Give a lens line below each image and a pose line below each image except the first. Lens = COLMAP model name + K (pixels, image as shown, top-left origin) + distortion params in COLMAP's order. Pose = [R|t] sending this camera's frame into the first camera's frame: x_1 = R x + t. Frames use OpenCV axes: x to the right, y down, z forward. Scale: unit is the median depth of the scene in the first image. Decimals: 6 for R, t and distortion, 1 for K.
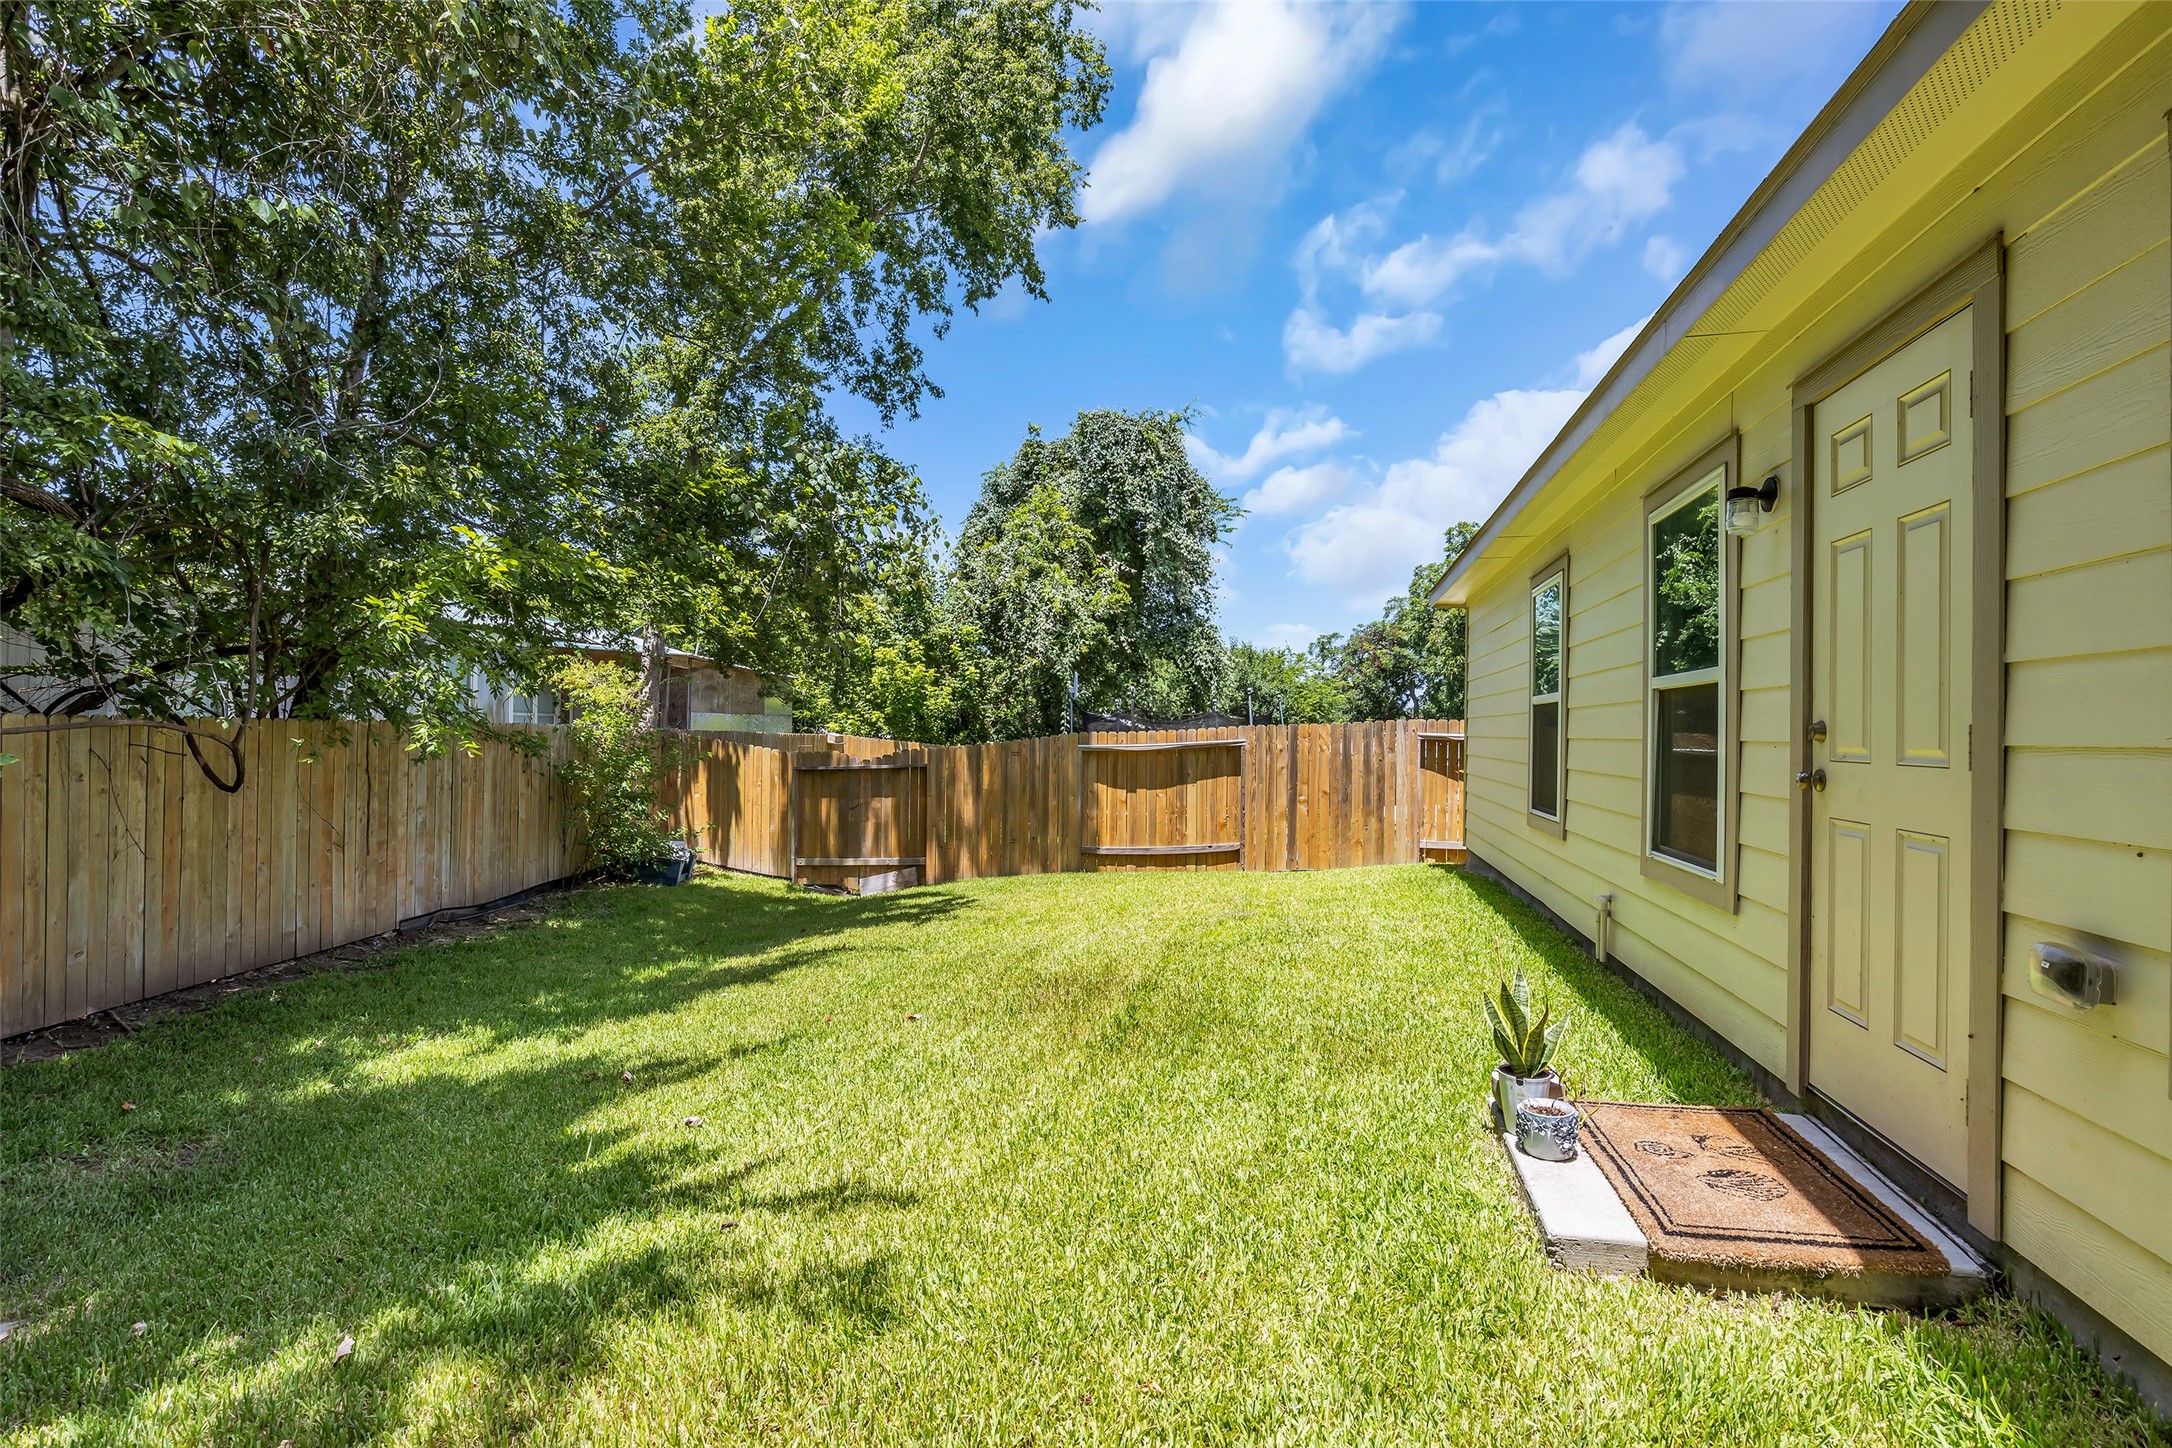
lens RADIAL K [[1055.2, 0, 1080.9], [0, 1055.2, 721.5], [0, 0, 1]] dist [-0.021195, 0.000127]
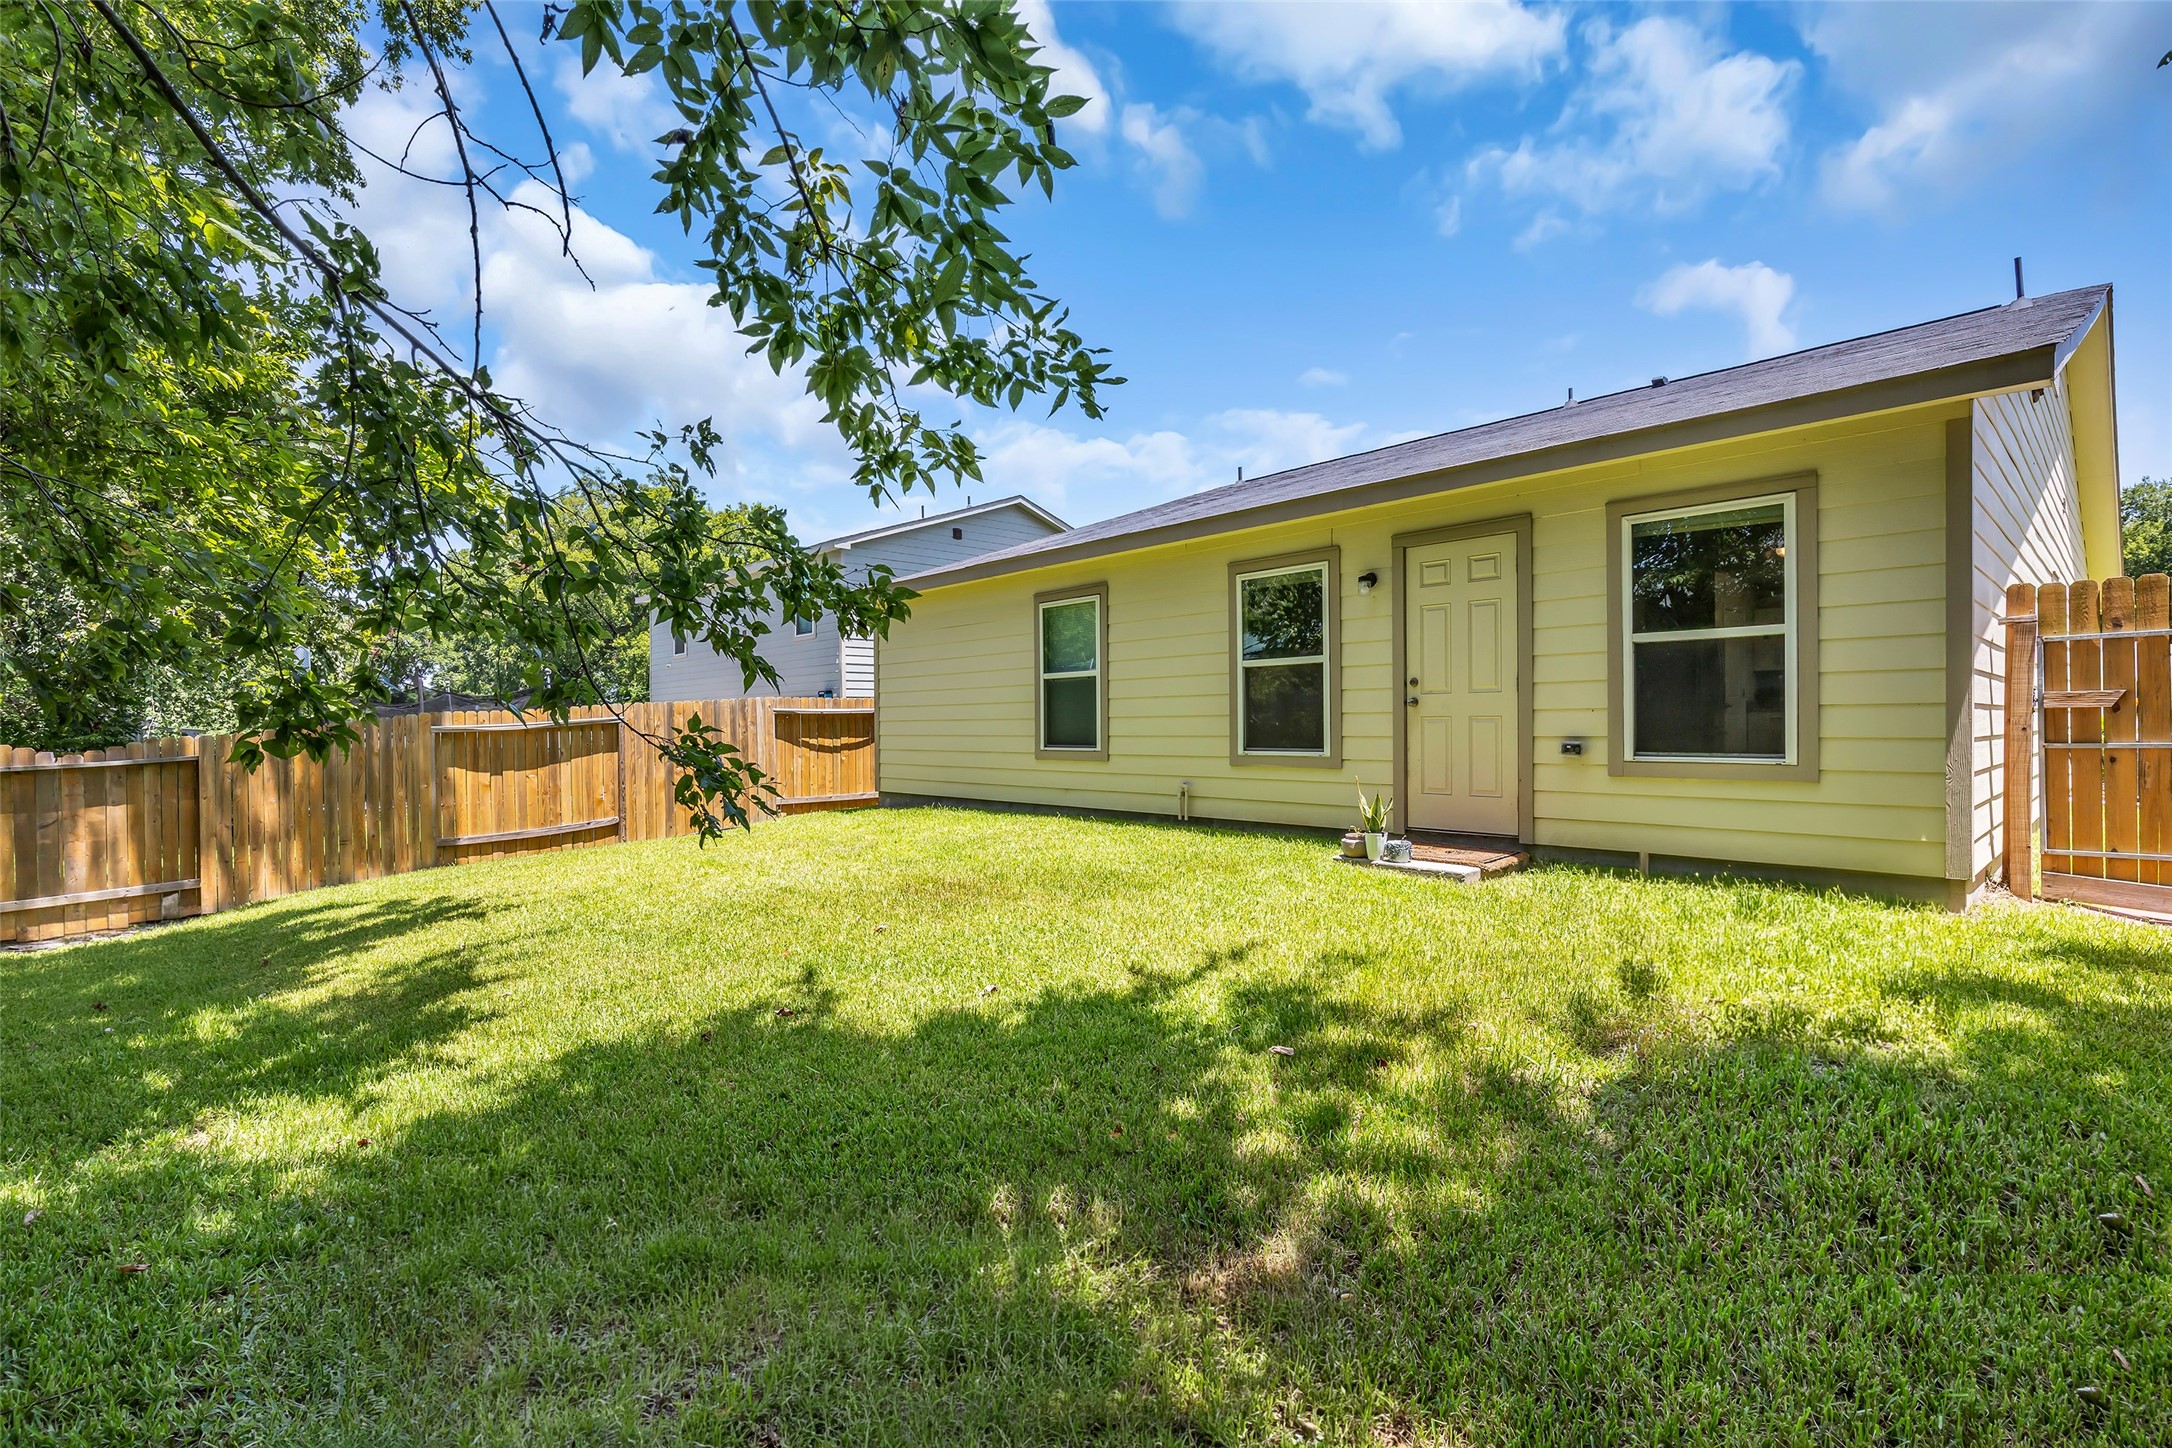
lens RADIAL K [[991.6, 0, 1086.6], [0, 991.6, 734.2], [0, 0, 1]] dist [-0.023689, -0.000058]
pose [[0.571998, -0.028269, 0.819767, -0.374291], [0.011721, 0.999586, 0.026291, 0.013916], [-0.820171, -0.005430, 0.572093, 0.067505]]
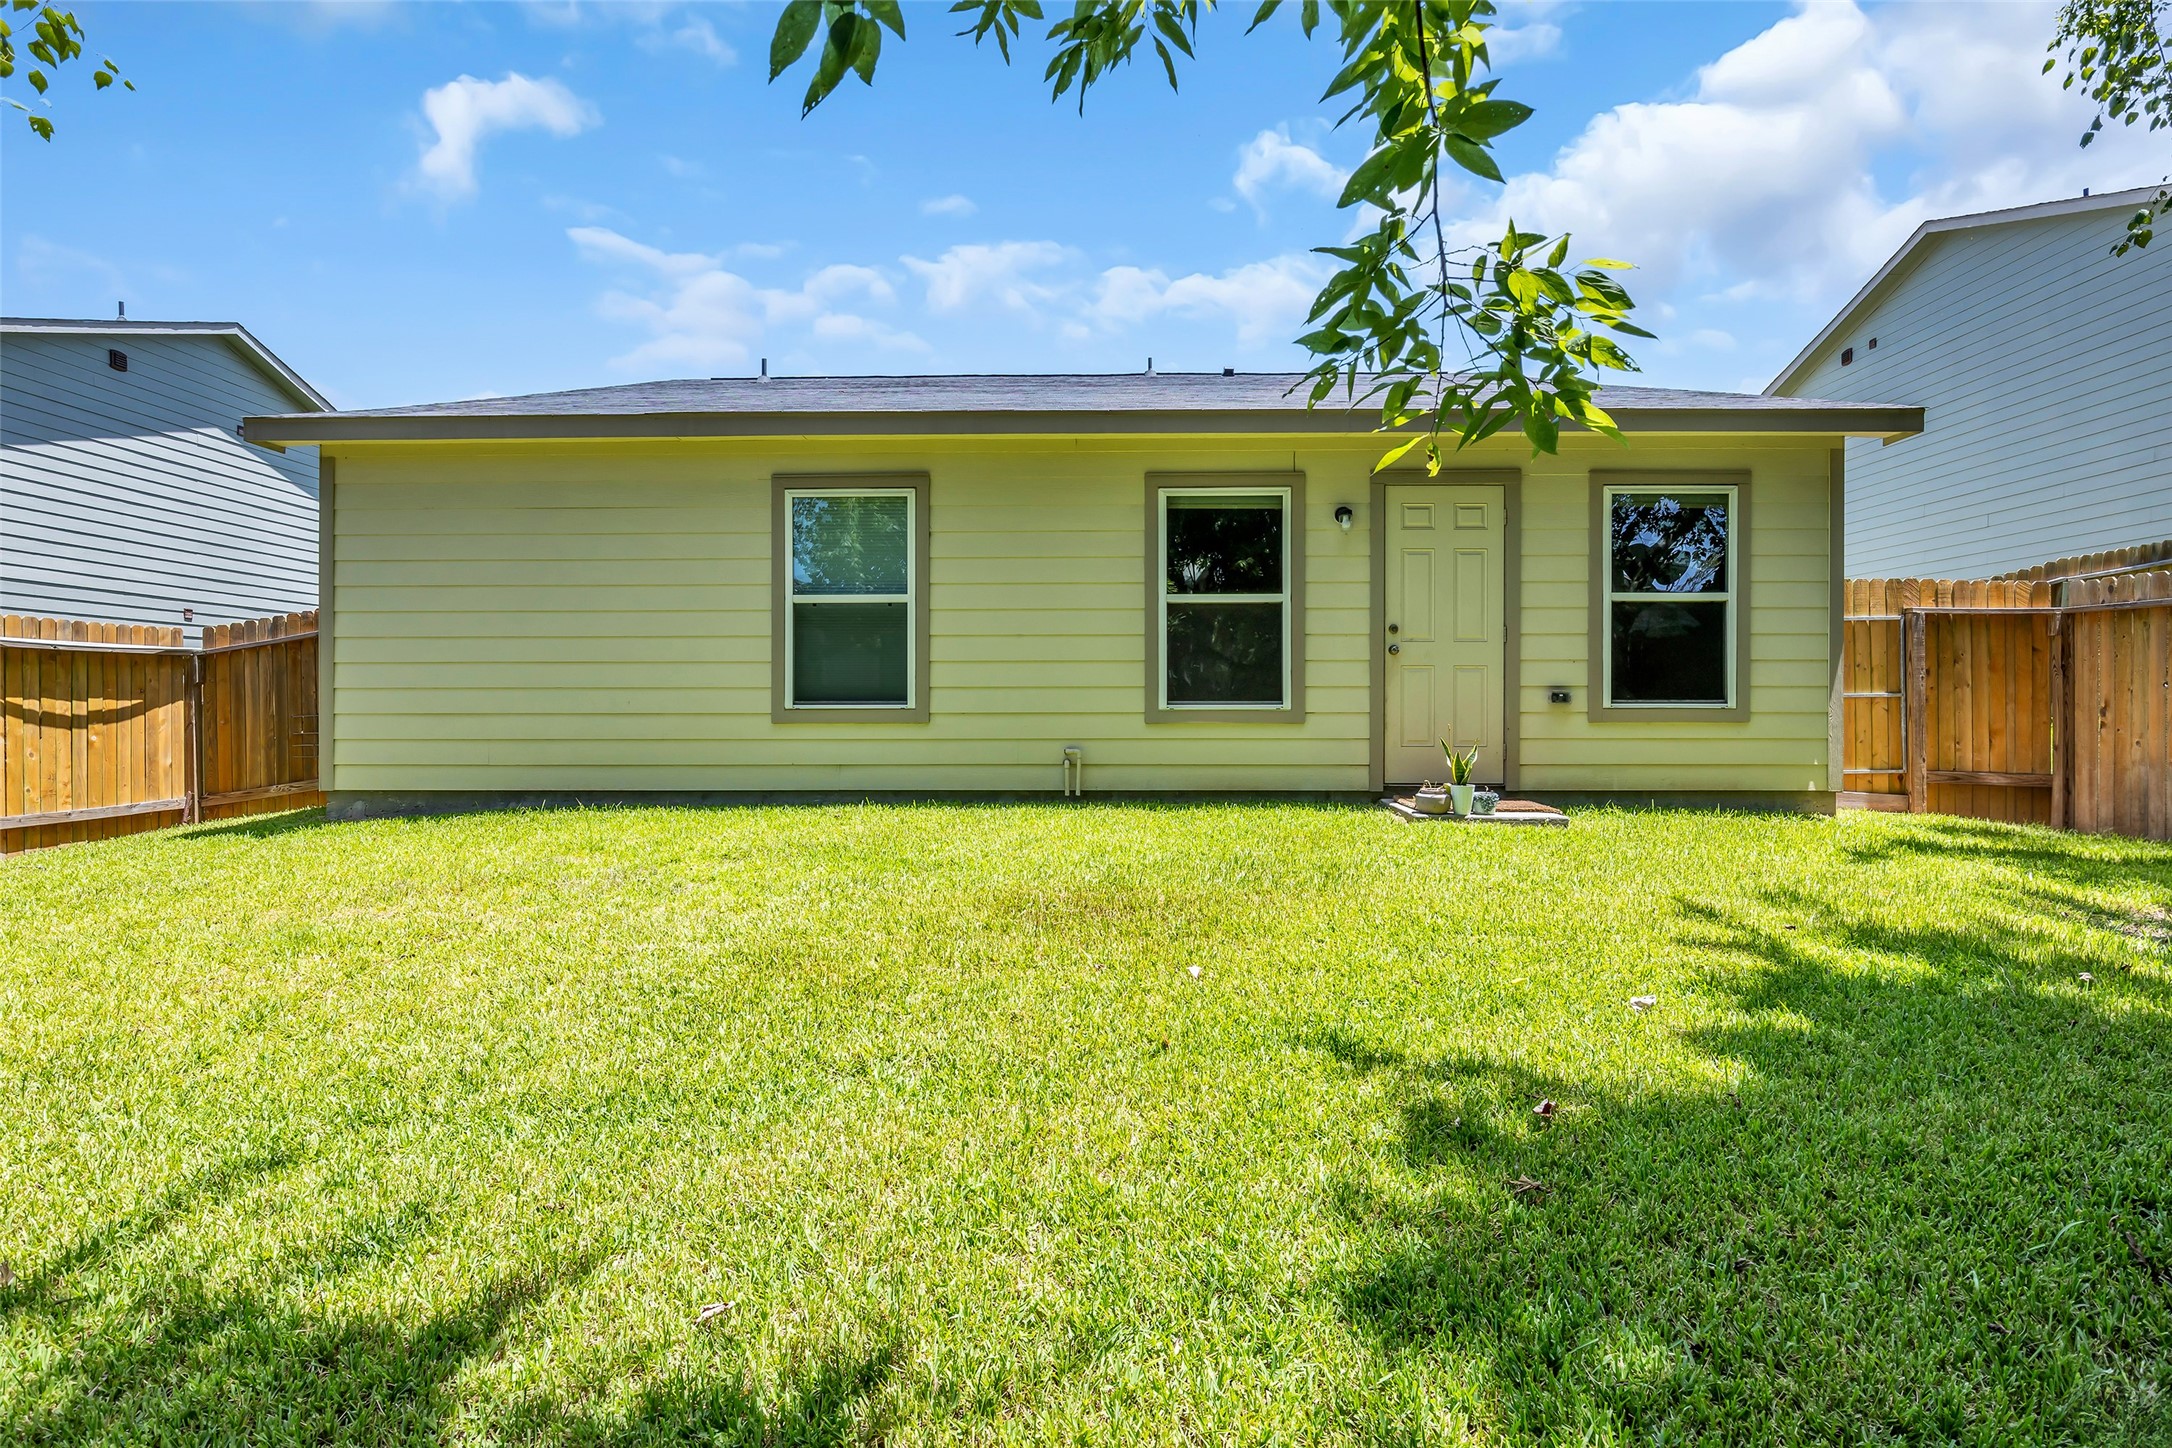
lens RADIAL K [[1100.5, 0, 1086.4], [0, 1100.5, 730.2], [0, 0, 1]] dist [-0.025812, -0.000019]
pose [[-0.193516, -0.039898, 0.980286, -0.355338], [-0.008787, 0.999203, 0.038933, 0.033025], [-0.981058, -0.001079, -0.193712, 0.486373]]
